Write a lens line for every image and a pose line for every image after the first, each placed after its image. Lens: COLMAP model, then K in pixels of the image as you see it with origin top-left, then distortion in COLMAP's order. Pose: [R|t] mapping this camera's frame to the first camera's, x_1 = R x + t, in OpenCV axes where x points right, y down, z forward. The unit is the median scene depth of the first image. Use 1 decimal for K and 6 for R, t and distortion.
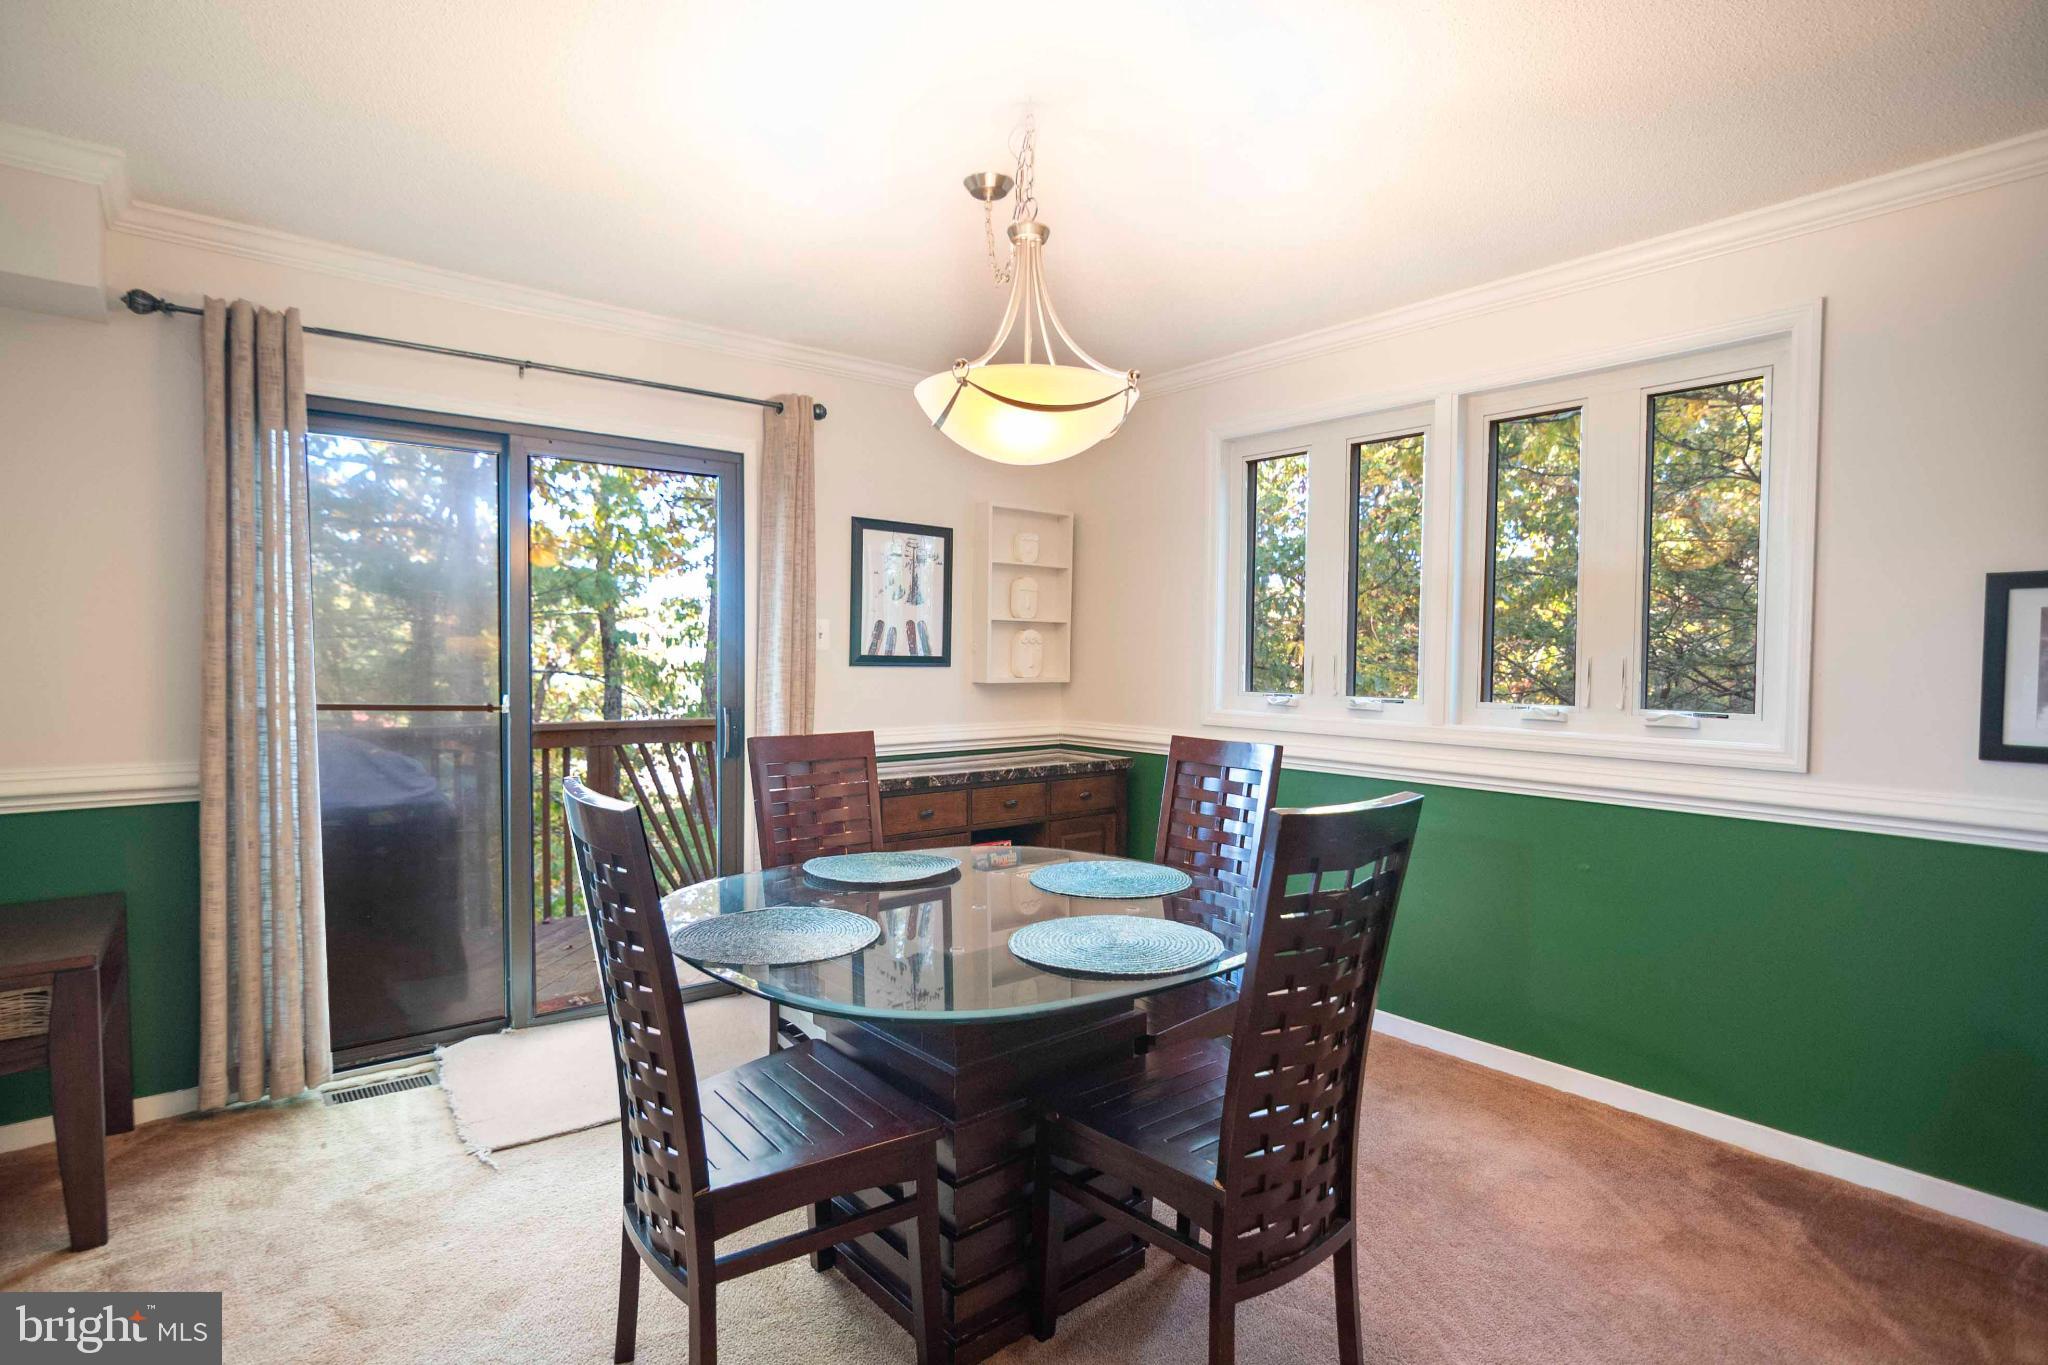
lens RADIAL K [[1015.1, 0, 1015.0], [0, 1015.1, 684.1], [0, 0, 1]] dist [-0.028205, 0.009342]
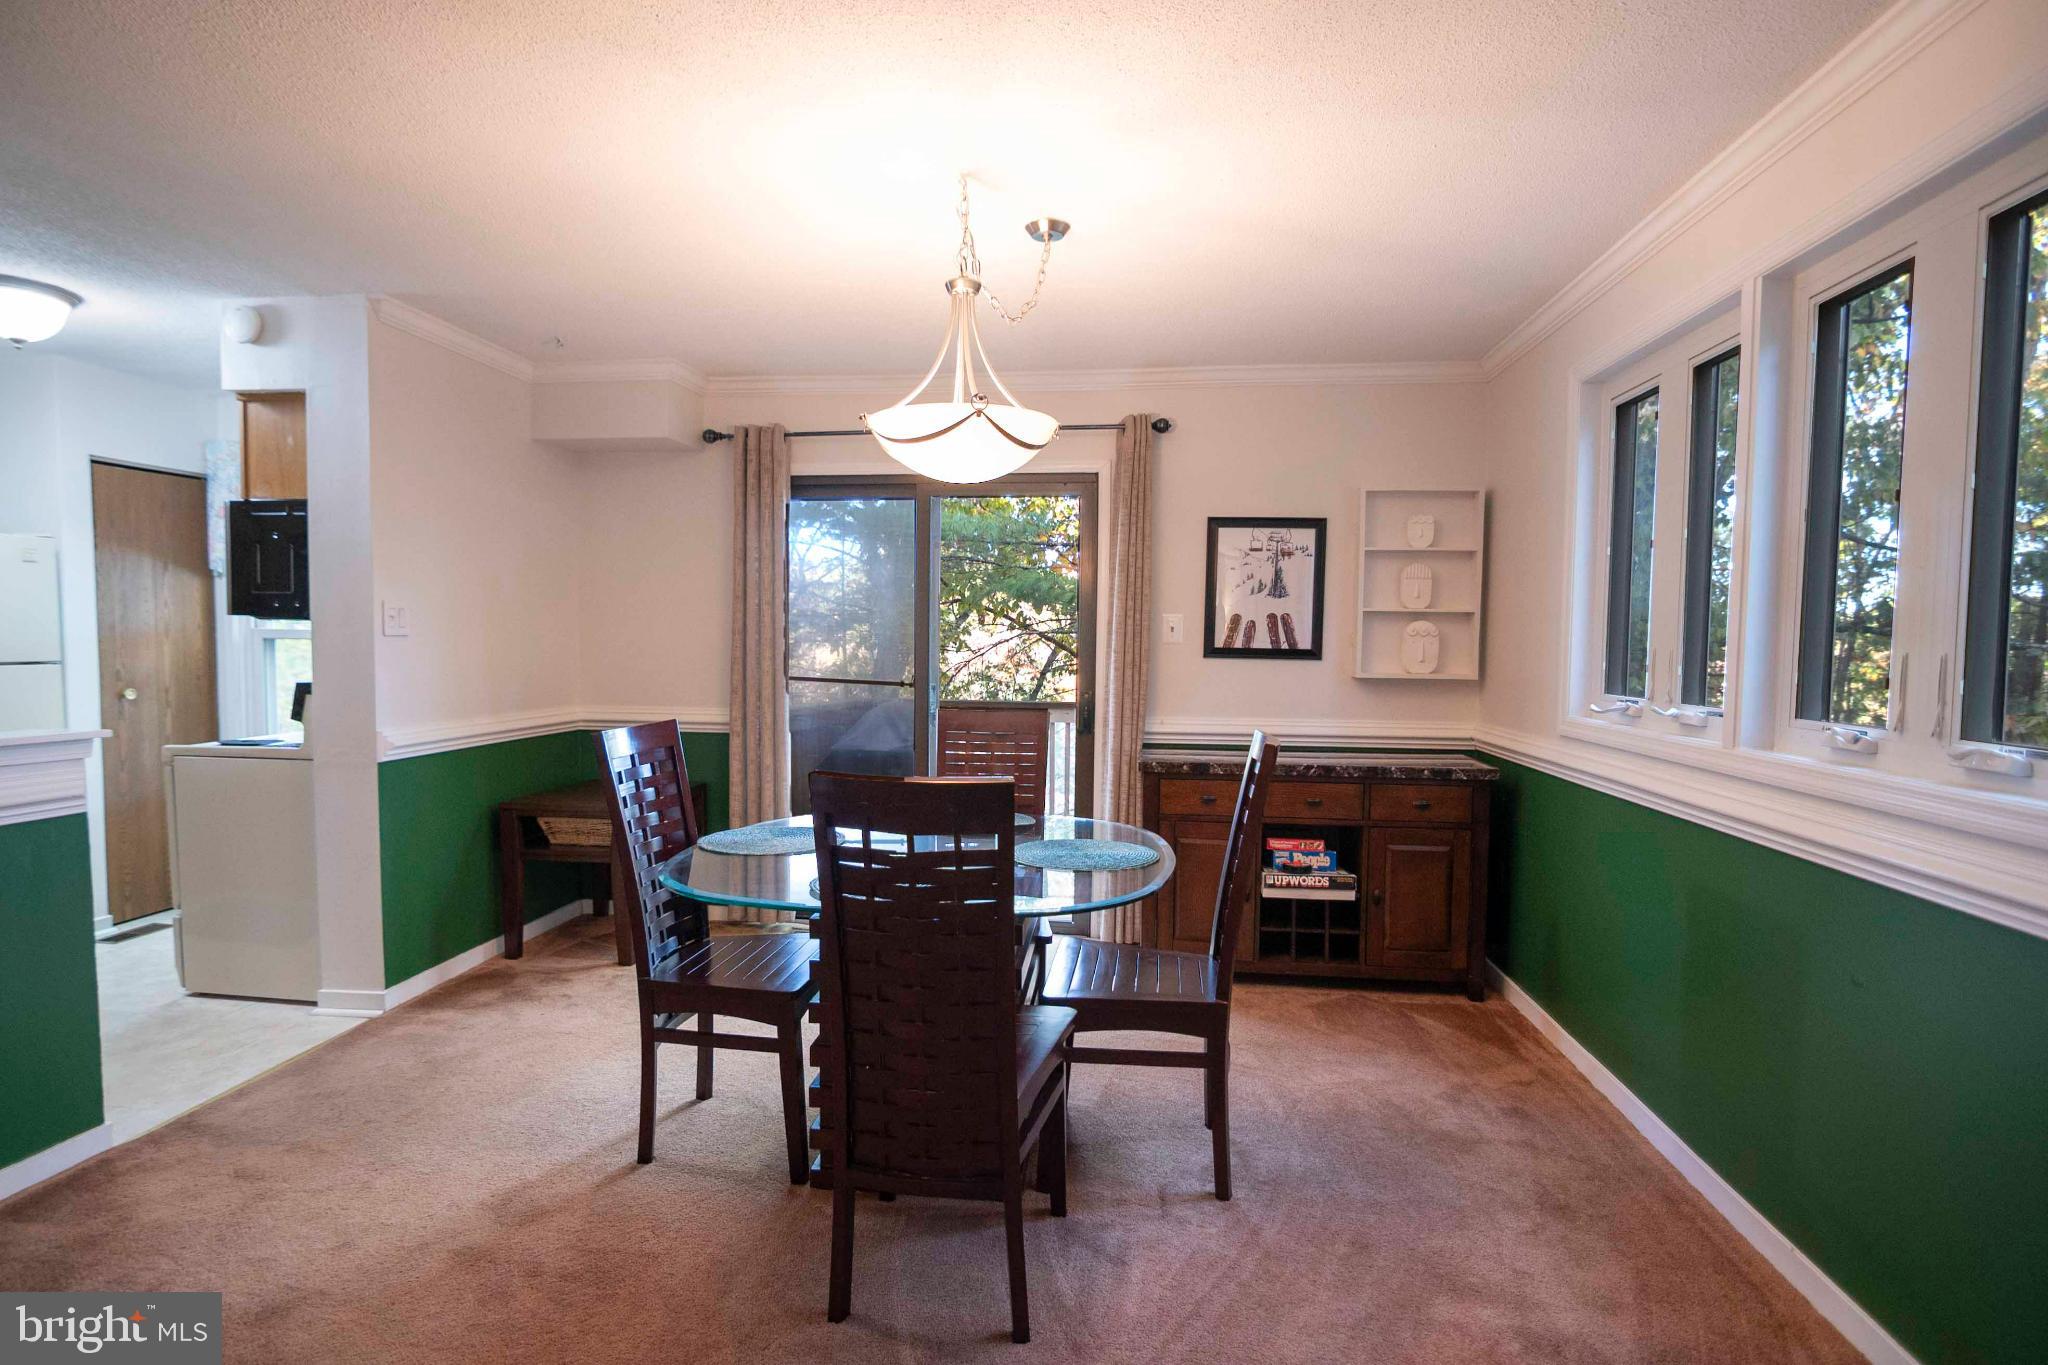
lens RADIAL K [[1015.1, 0, 1022.4], [0, 1015.1, 687.2], [0, 0, 1]] dist [-0.028205, 0.009342]
pose [[0.687038, 0.031107, -0.725956, 0.482481], [-0.027528, 0.999480, 0.016775, 0.000595], [0.726100, 0.008459, 0.687537, 0.130131]]
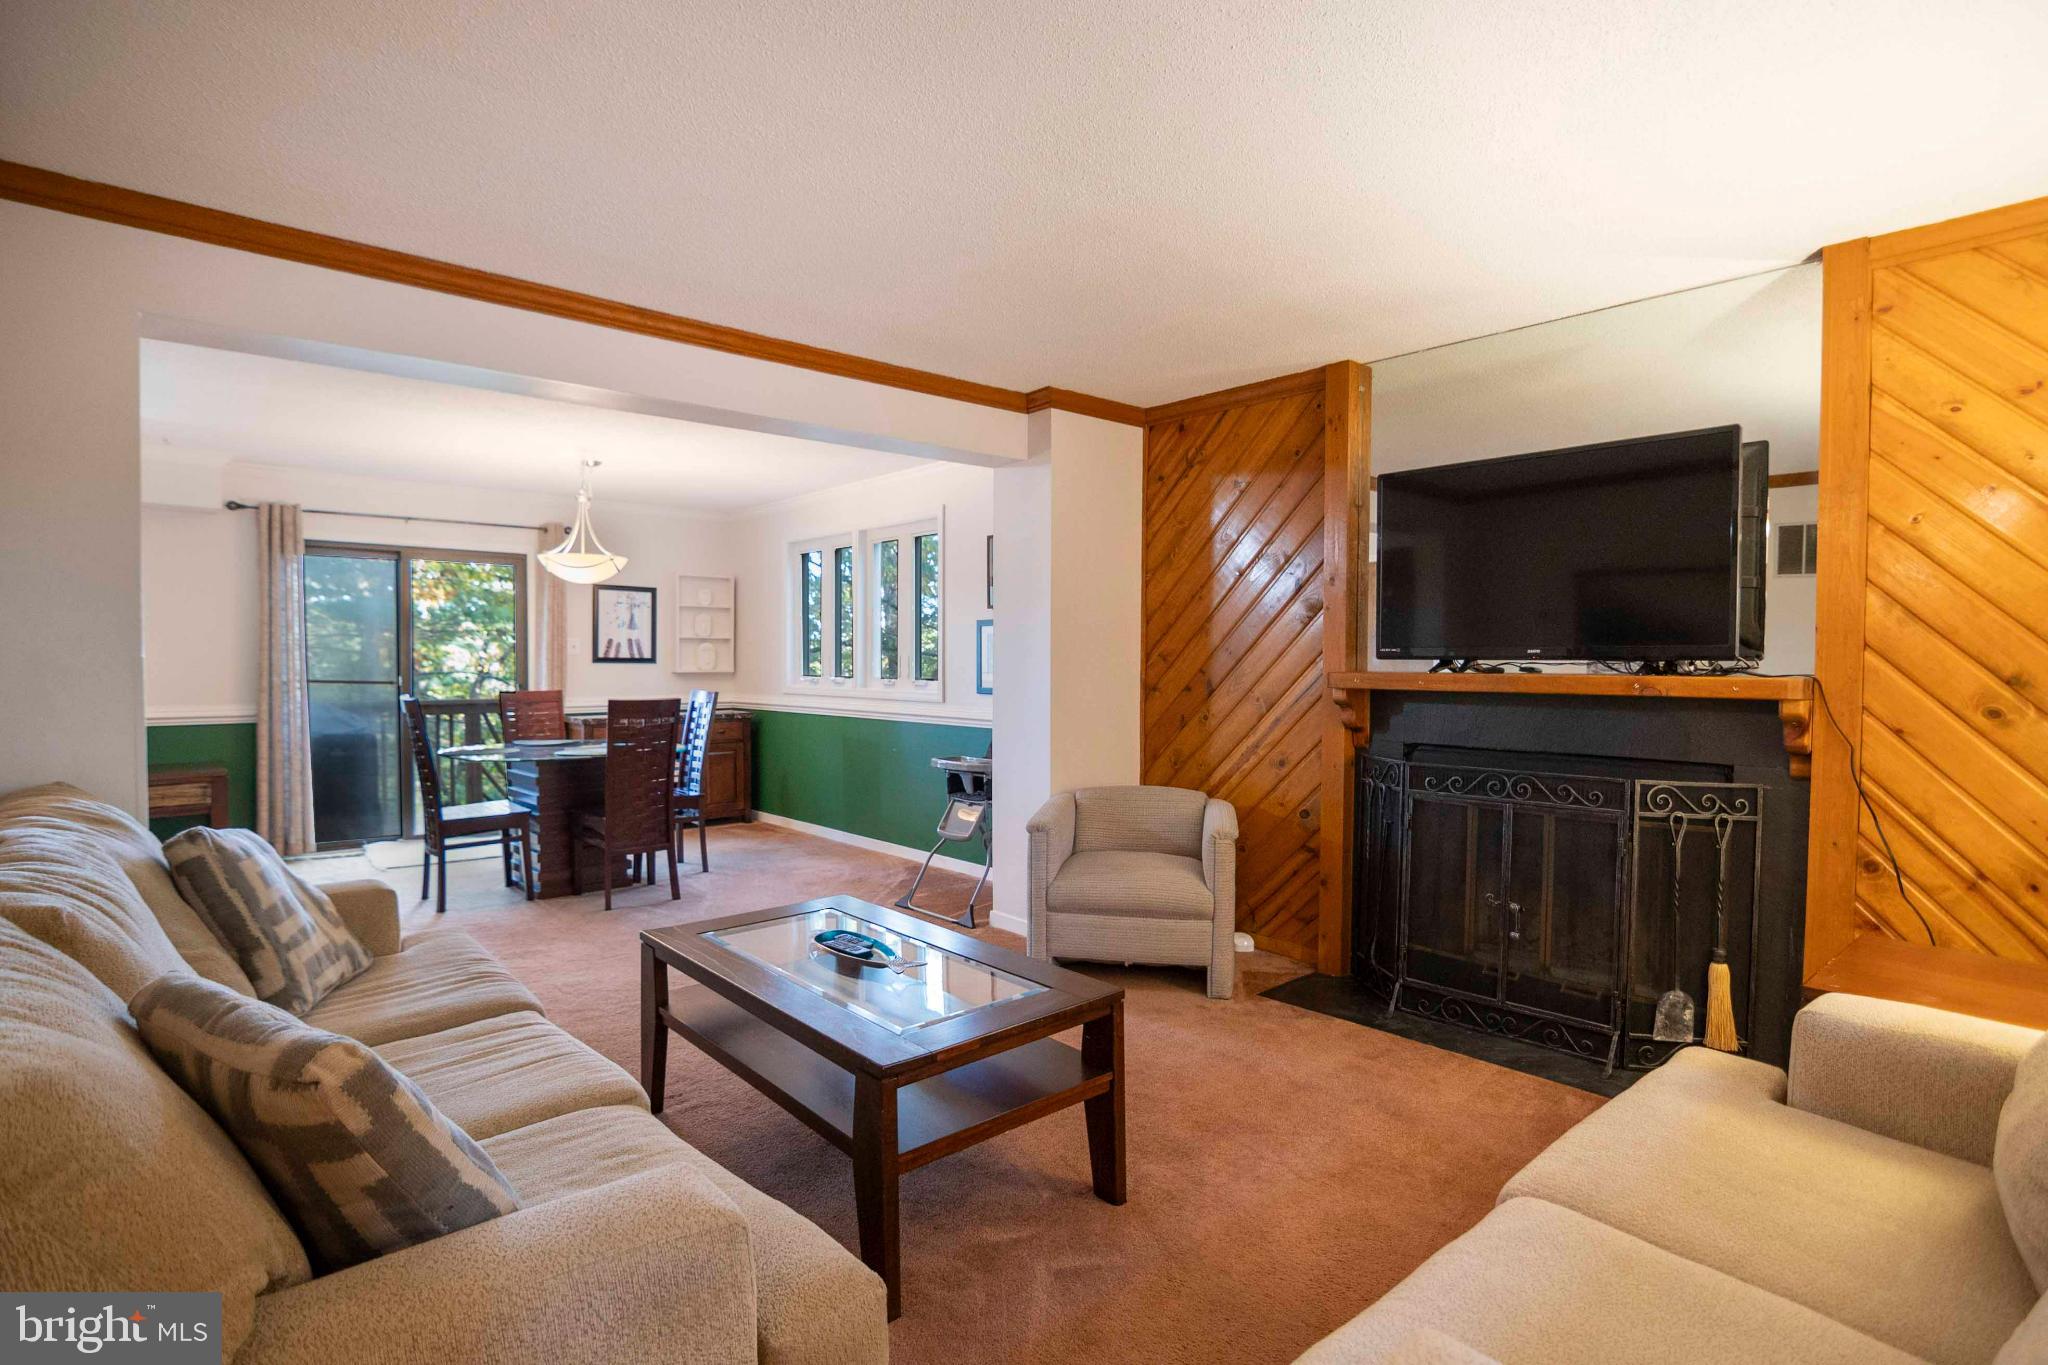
lens RADIAL K [[1015.1, 0, 1018.7], [0, 1015.1, 685.0], [0, 0, 1]] dist [-0.028205, 0.009342]
pose [[0.999086, -0.008395, 0.041913, 0.548960], [0.008749, 0.999928, -0.008272, 0.045292], [-0.041840, 0.008632, 0.999087, -0.903333]]
